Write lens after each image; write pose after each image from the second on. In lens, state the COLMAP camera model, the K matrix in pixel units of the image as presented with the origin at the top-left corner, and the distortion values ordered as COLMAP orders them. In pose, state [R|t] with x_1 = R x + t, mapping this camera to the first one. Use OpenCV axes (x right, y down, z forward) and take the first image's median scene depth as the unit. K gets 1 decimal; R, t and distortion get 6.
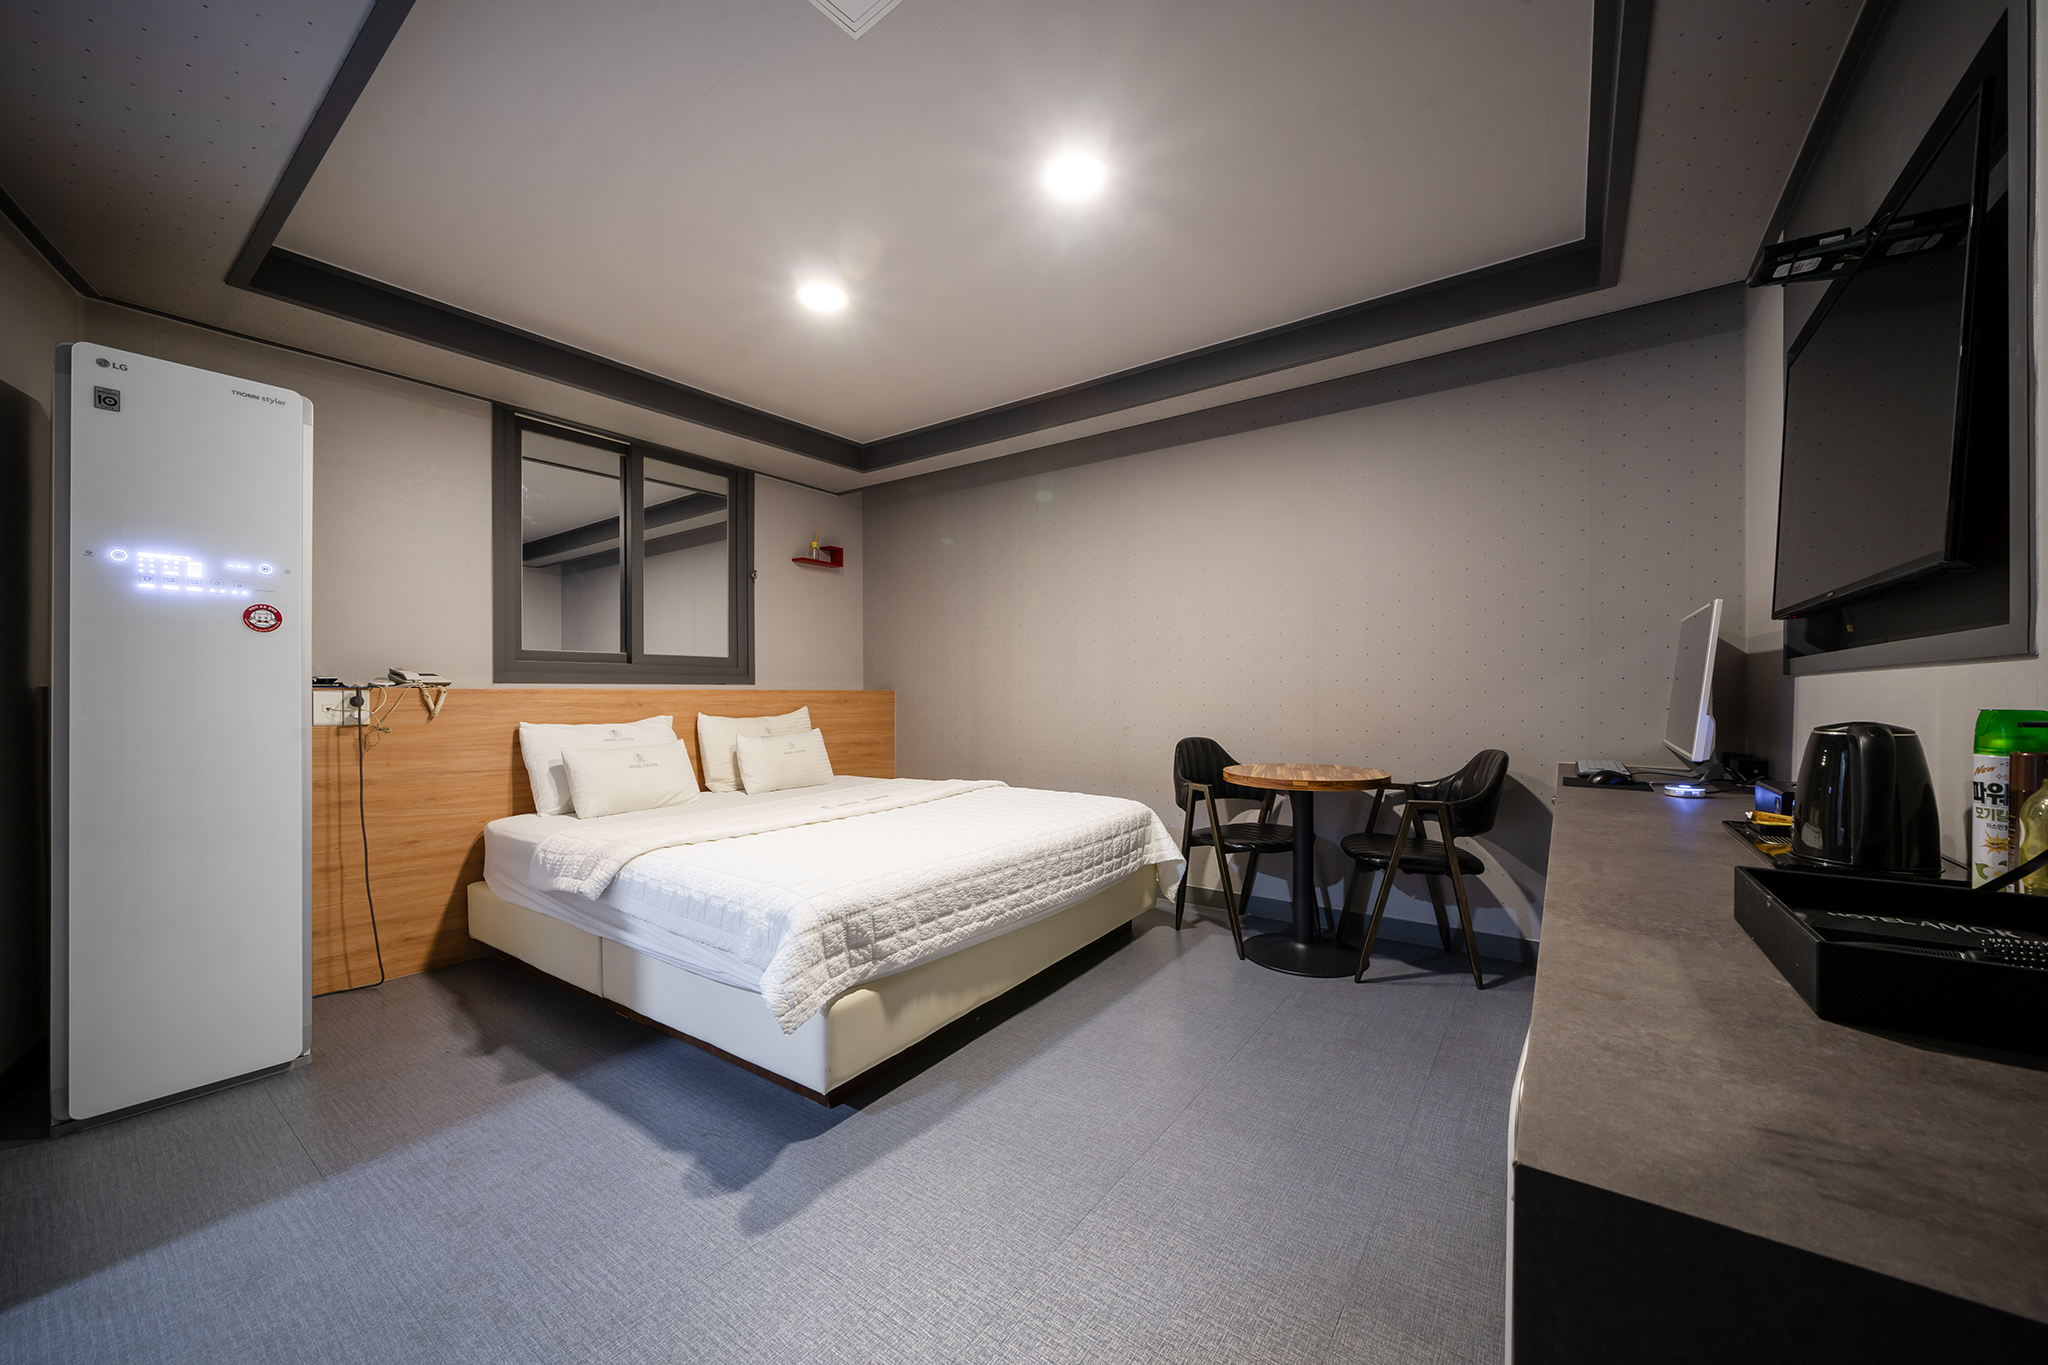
lens RADIAL K [[775.1, 0, 1015.4], [0, 775.1, 685.3], [0, 0, 1]] dist [0.000000, -0.000018]
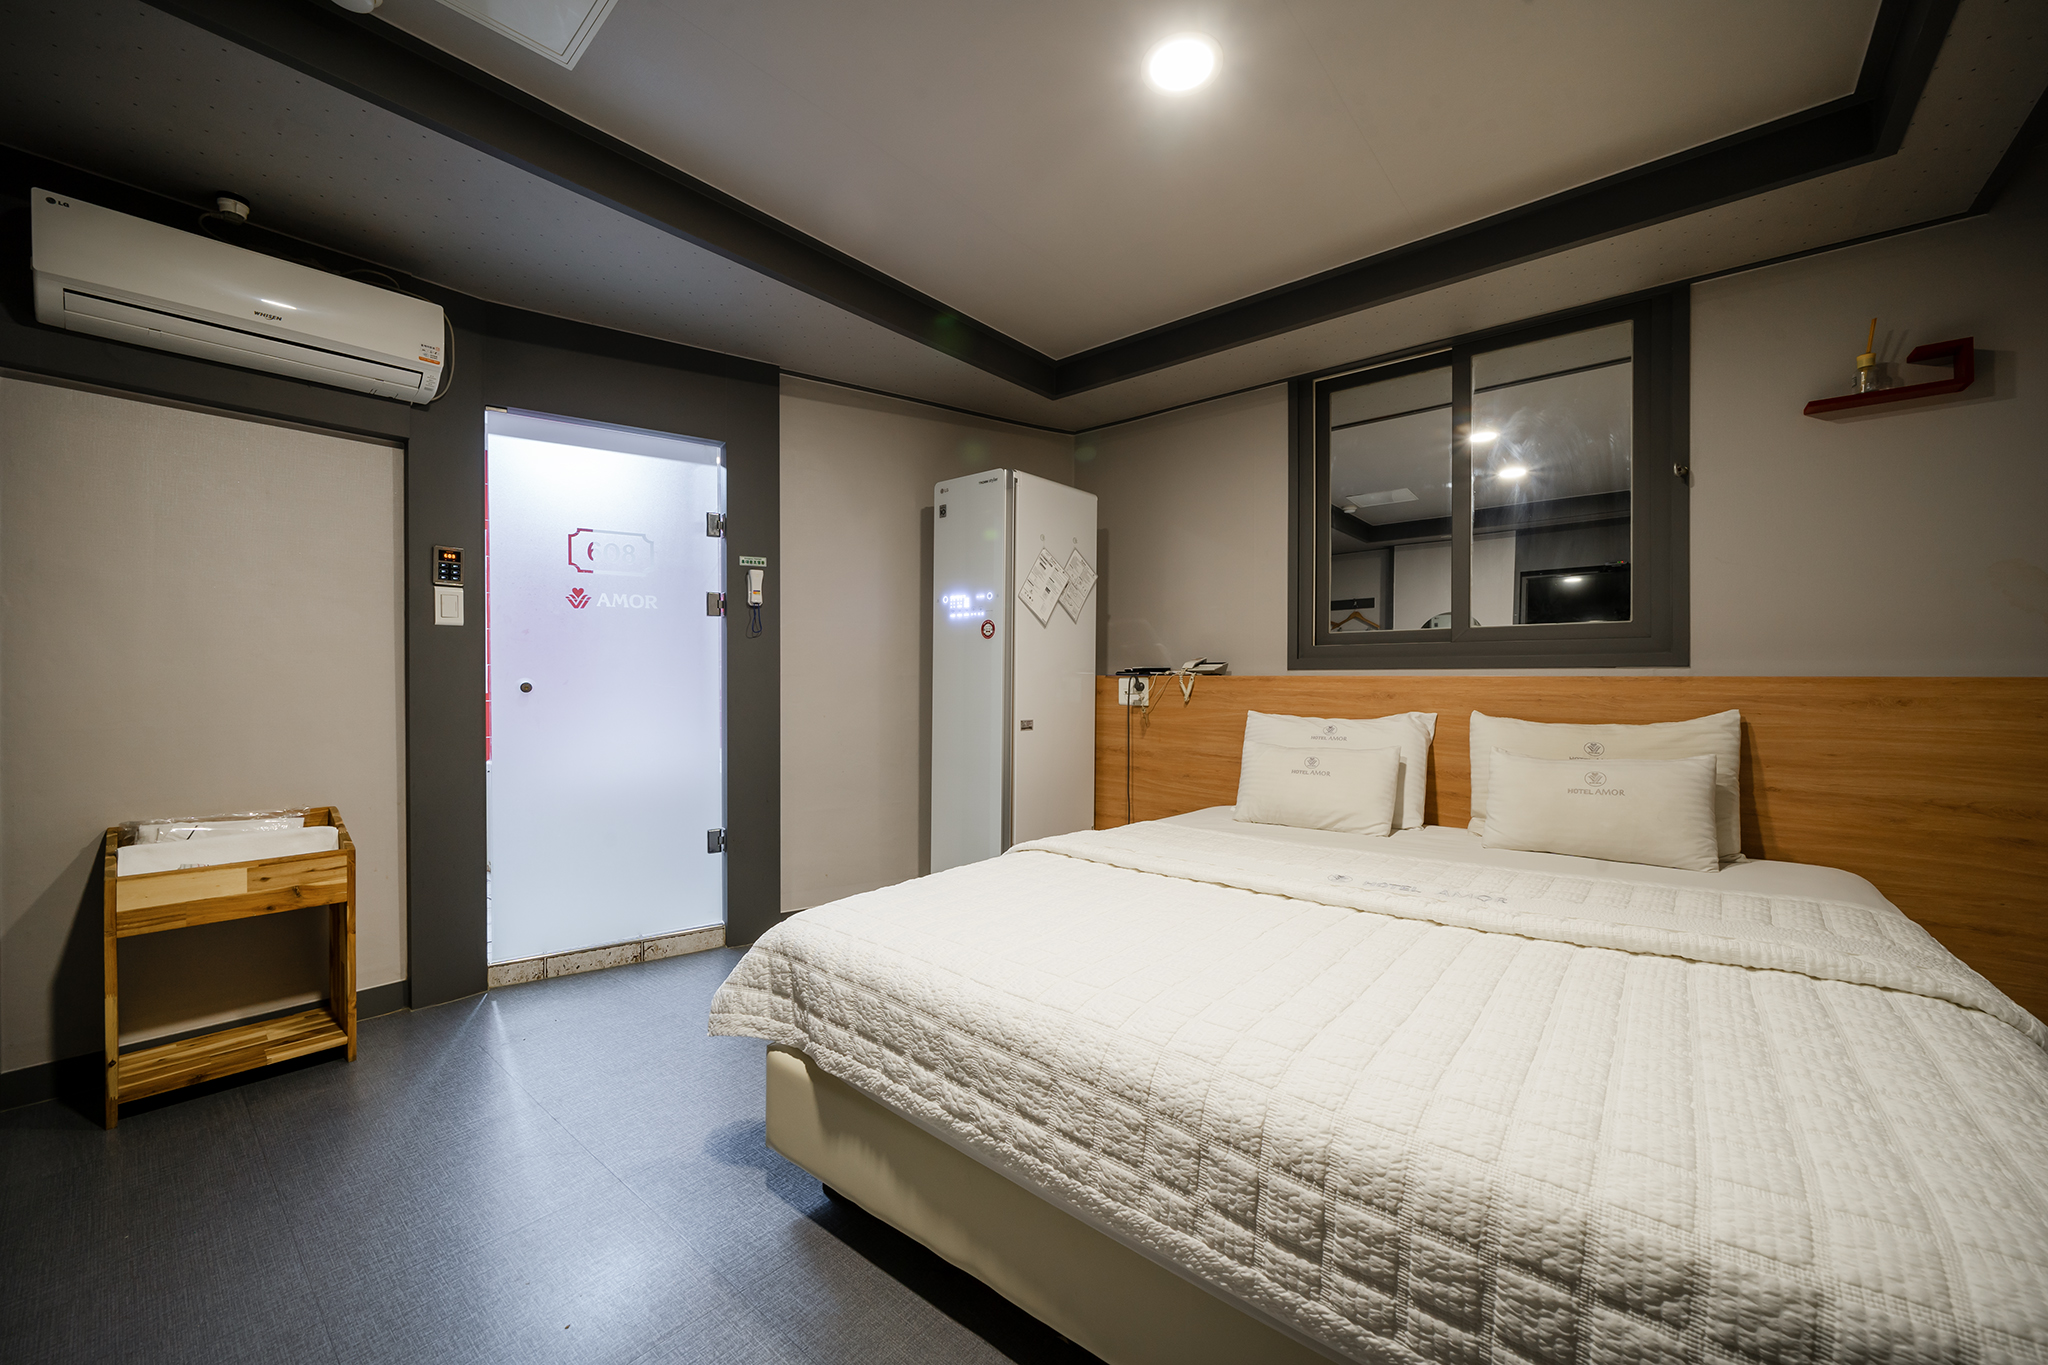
lens RADIAL K [[775.1, 0, 1015.4], [0, 775.1, 685.3], [0, 0, 1]] dist [0.000000, -0.000018]
pose [[-0.063368, 0.009773, -0.997942, 0.436425], [0.007160, 0.999931, 0.009338, 0.006317], [0.997965, -0.006553, -0.063434, 0.982946]]
